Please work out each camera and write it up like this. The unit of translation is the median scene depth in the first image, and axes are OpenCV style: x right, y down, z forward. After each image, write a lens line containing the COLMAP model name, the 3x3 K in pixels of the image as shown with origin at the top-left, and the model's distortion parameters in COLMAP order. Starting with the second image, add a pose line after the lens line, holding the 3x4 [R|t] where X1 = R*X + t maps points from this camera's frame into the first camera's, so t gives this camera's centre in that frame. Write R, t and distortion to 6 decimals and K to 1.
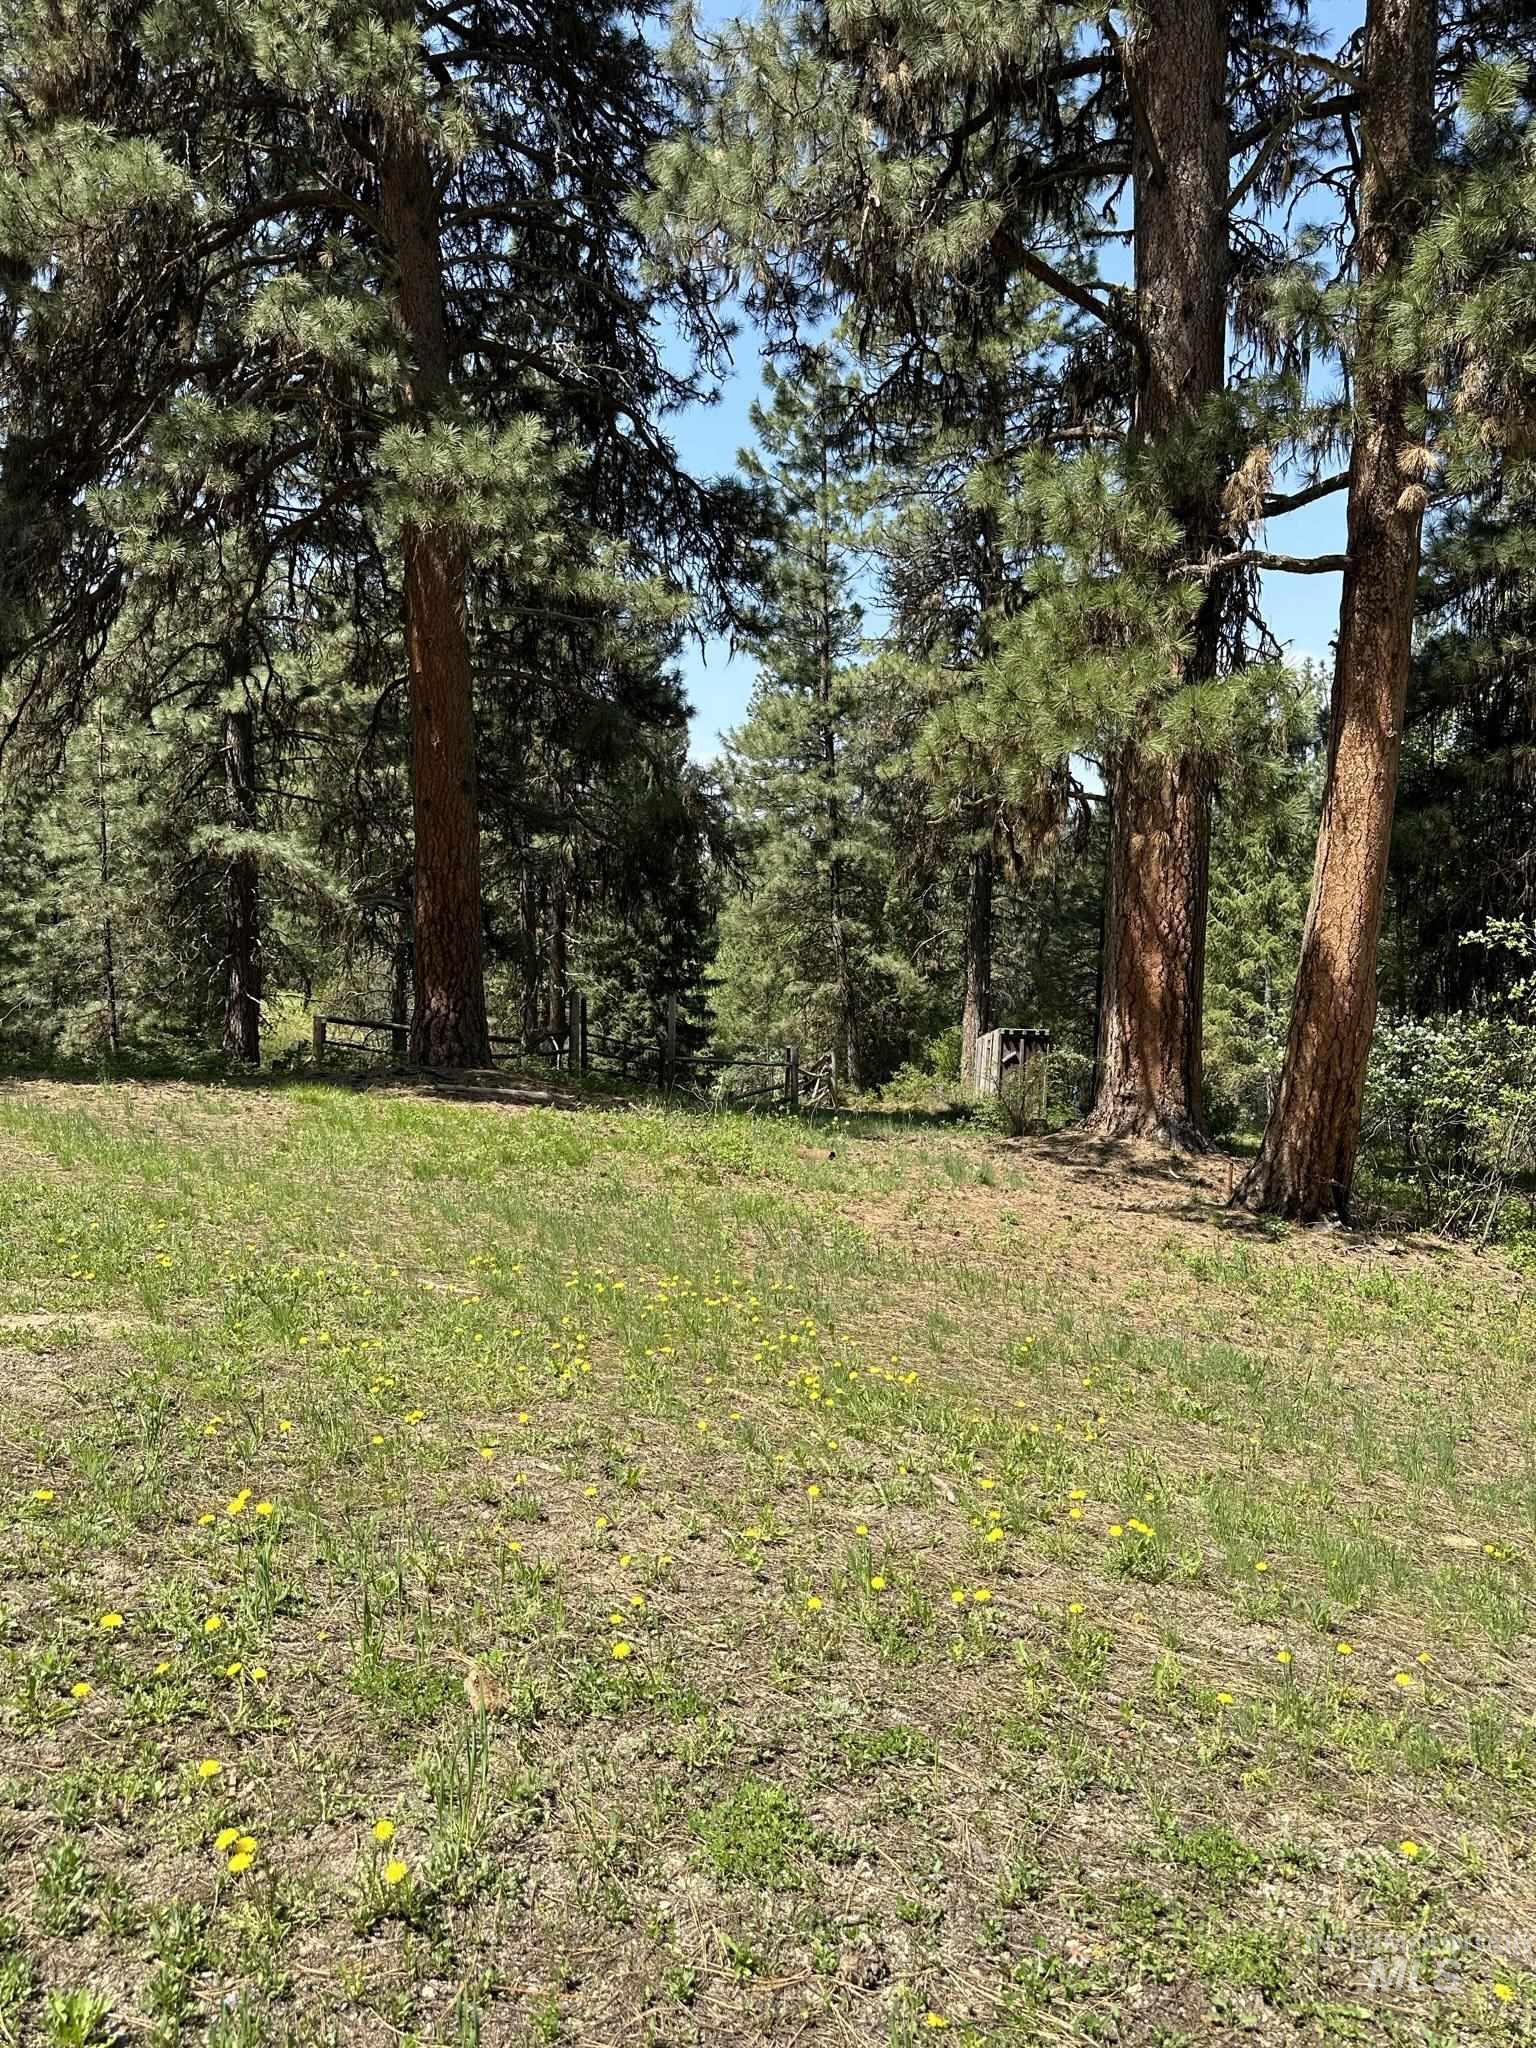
lens RADIAL K [[1451.3, 0, 749.7], [0, 1451.3, 1035.4], [0, 0, 1]] dist [0.026749, -0.029214]
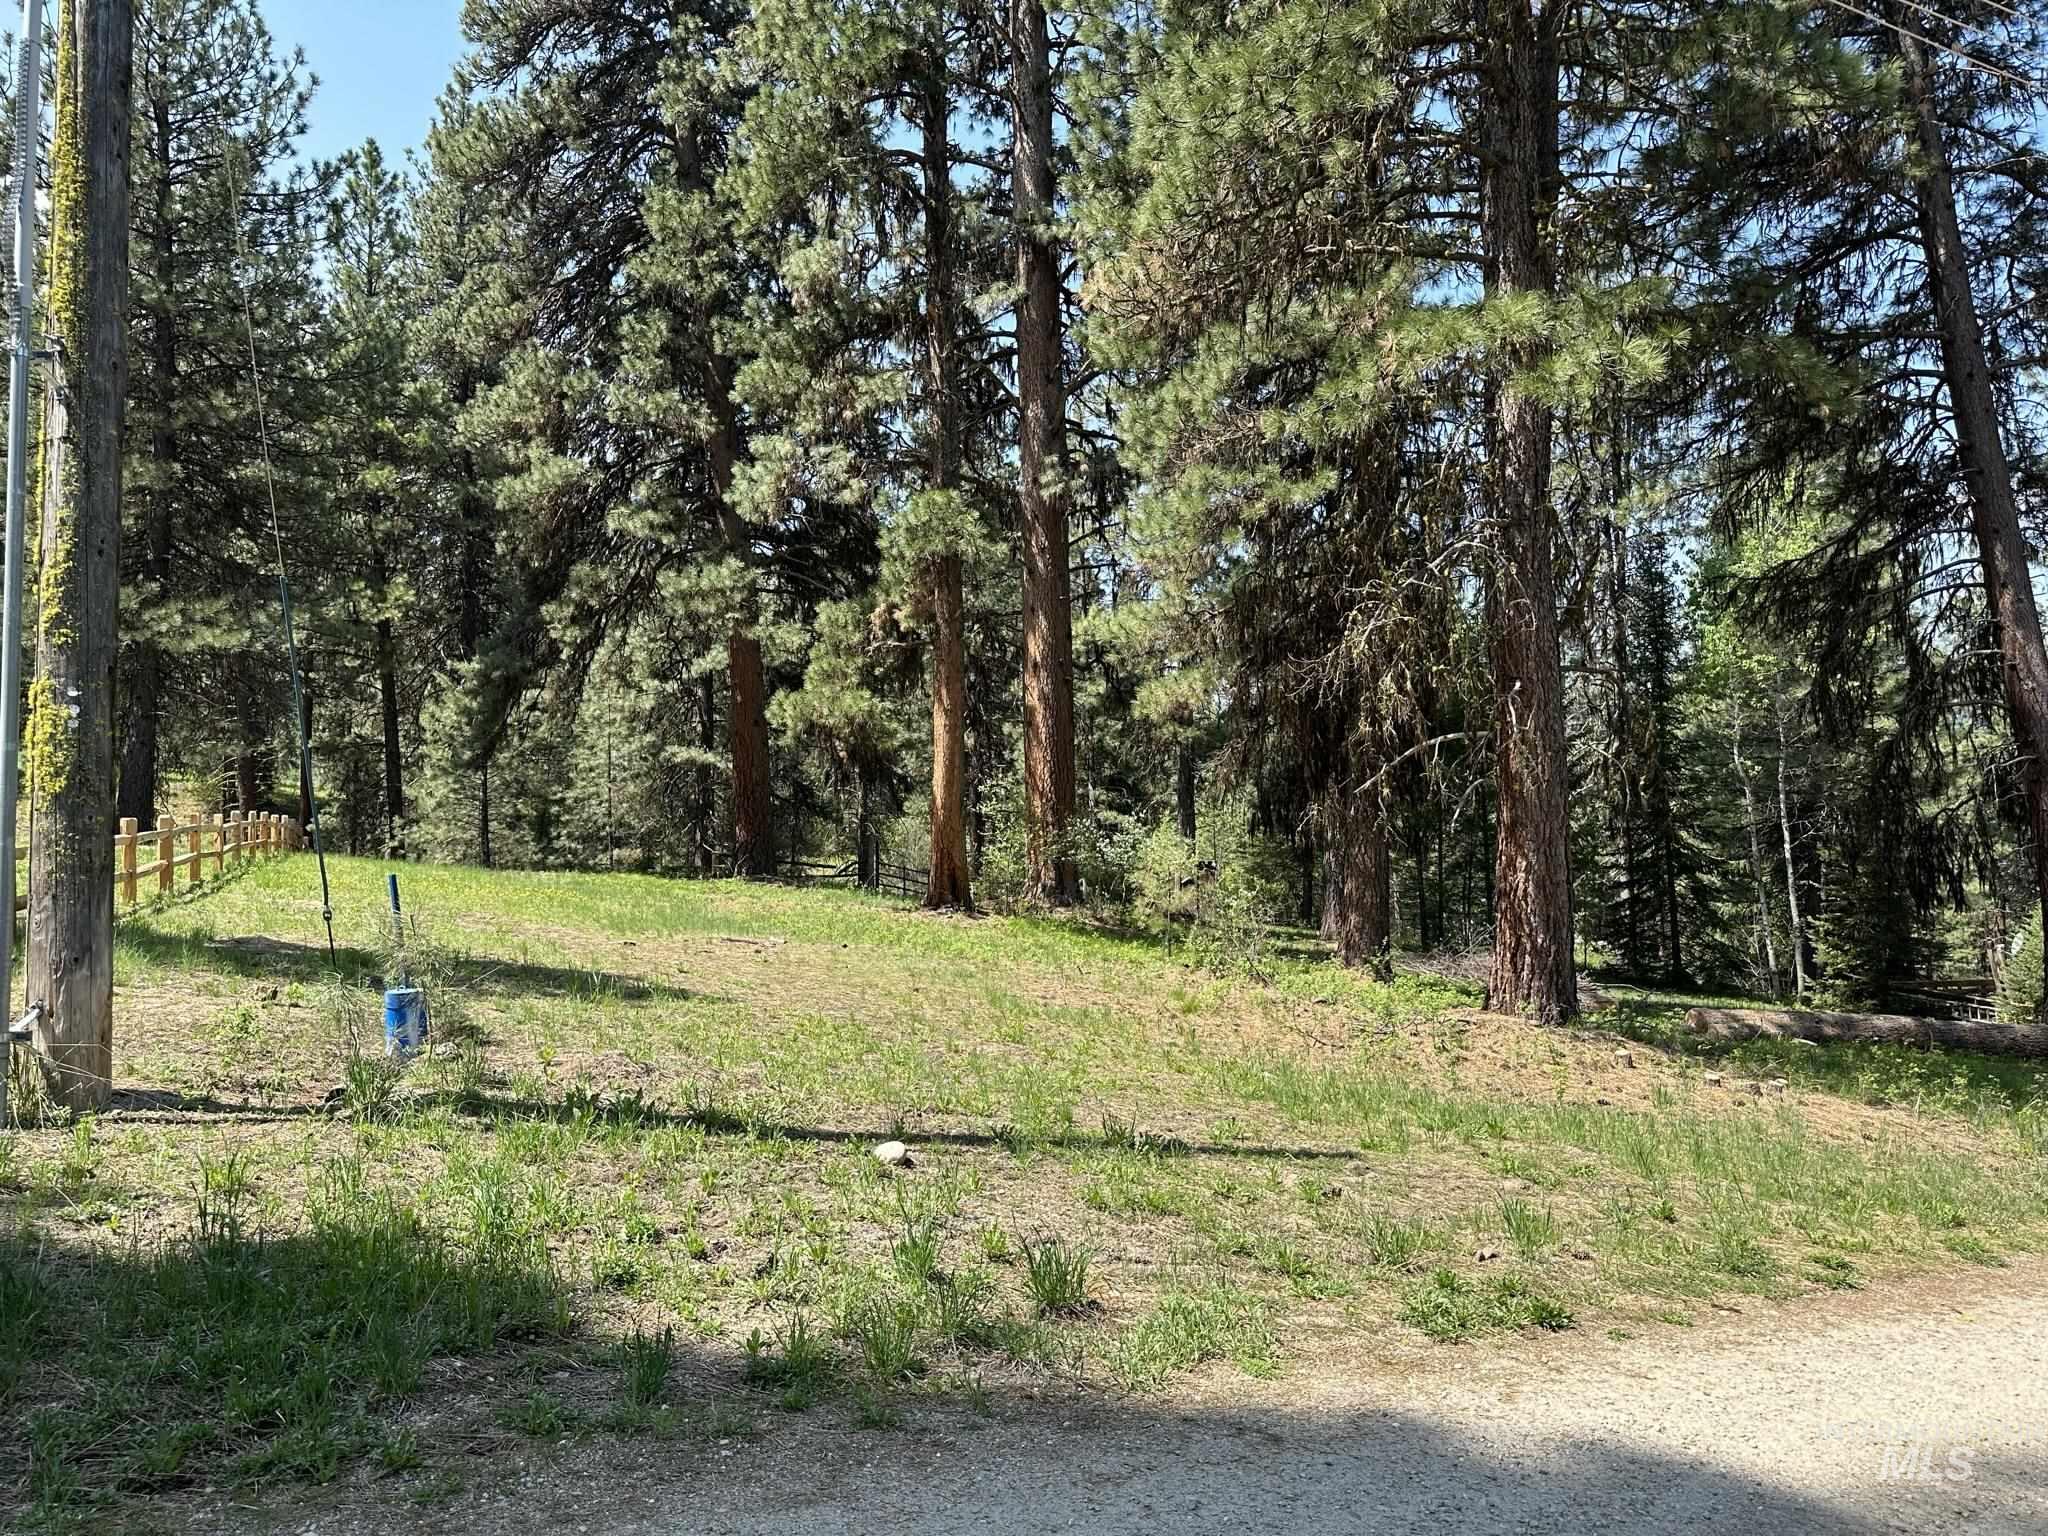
lens RADIAL K [[1451.3, 0, 1007.1], [0, 1451.3, 777.1], [0, 0, 1]] dist [0.026749, -0.029214]
pose [[0.962117, -0.027282, -0.271269, 0.517652], [0.000335, 0.995098, -0.098891, 0.068741], [0.272638, 0.095054, 0.957410, -0.577563]]
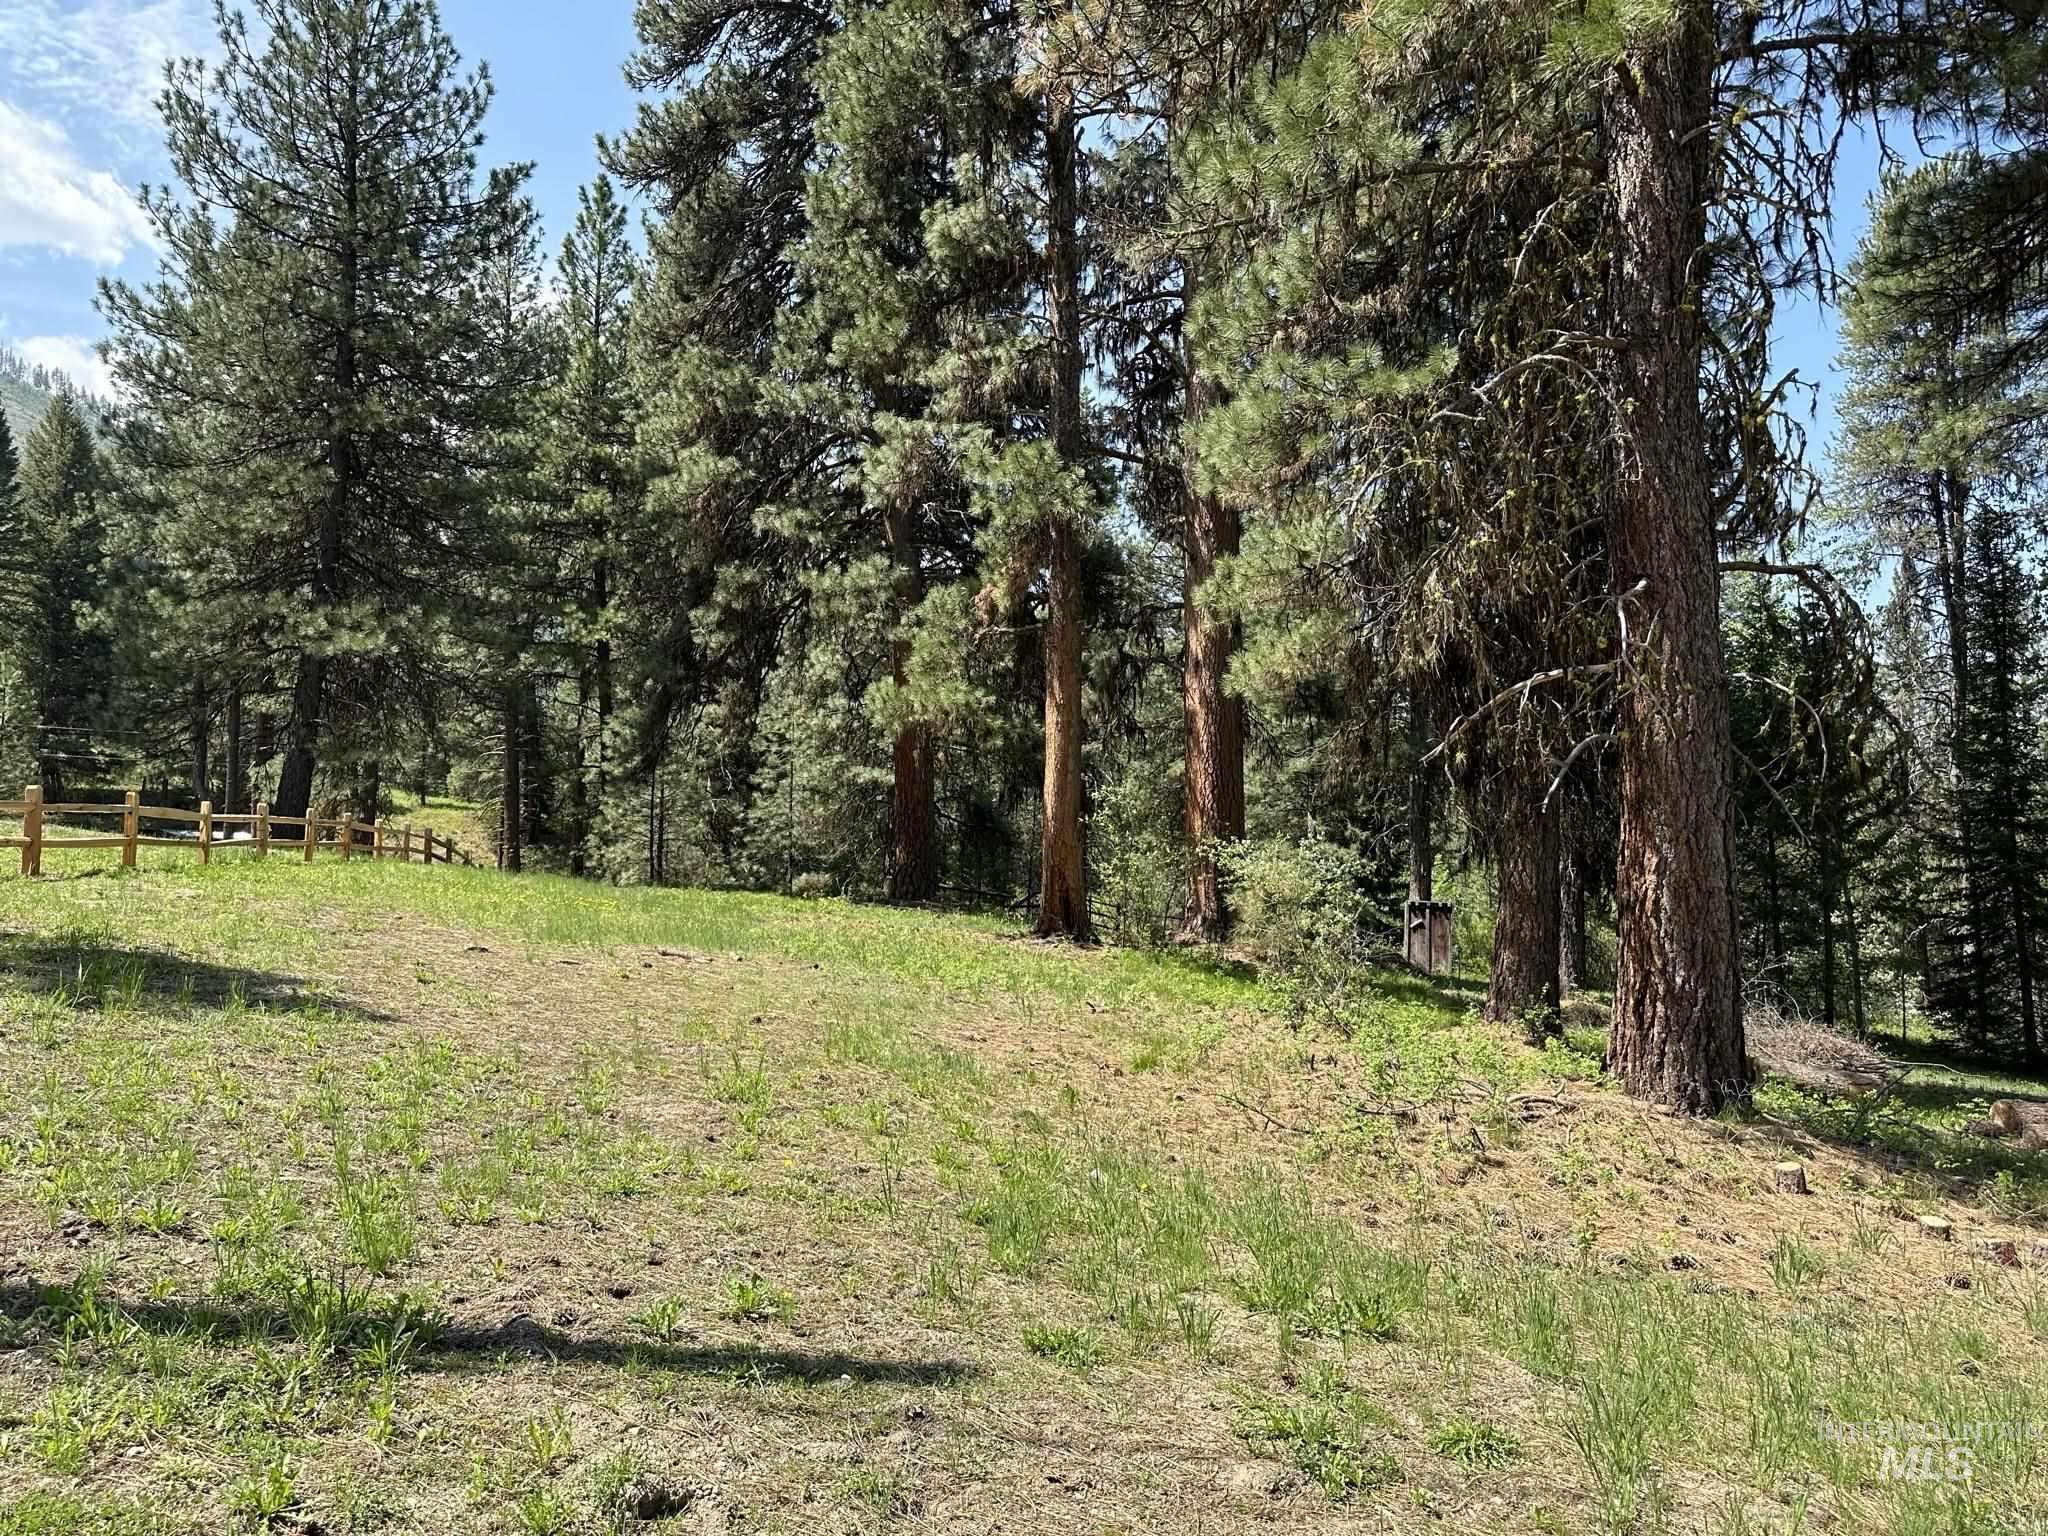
lens RADIAL K [[1426.5, 0, 1031.3], [0, 1426.5, 762.9], [0, 0, 1]] dist [0.060754, -0.074582]
pose [[0.890789, -0.034087, -0.453137, 0.585981], [-0.033332, 0.989595, -0.139966, 0.078686], [0.453193, 0.139784, 0.880384, -0.360923]]
